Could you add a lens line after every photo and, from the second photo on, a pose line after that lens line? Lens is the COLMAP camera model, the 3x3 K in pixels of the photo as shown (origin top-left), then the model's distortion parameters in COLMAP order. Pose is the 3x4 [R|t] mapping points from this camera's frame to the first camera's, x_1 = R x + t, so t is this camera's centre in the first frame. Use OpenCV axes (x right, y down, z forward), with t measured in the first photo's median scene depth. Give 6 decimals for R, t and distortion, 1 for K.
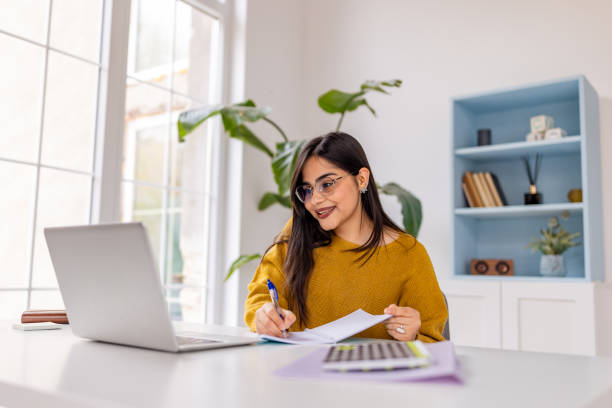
lens RADIAL K [[622.1, 0, 290.2], [0, 622.1, 213.6], [0, 0, 1]] dist [-0.015775, 0.000000]
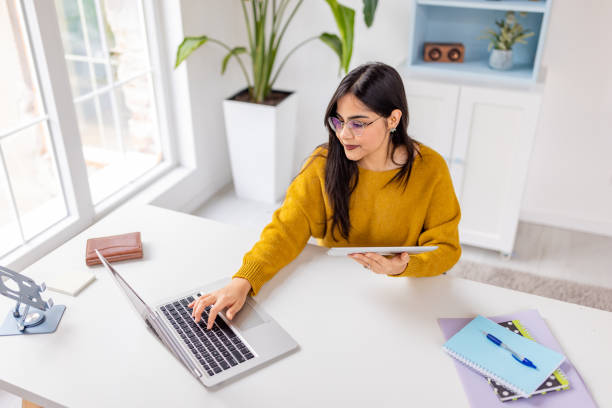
lens RADIAL K [[622.1, 0, 294.8], [0, 622.1, 224.4], [0, 0, 1]] dist [-0.015775, 0.000000]
pose [[0.974147, -0.140856, 0.176630, -0.147222], [0.009040, 0.805514, 0.592507, -0.308111], [-0.225736, -0.575592, 0.785962, 0.070785]]
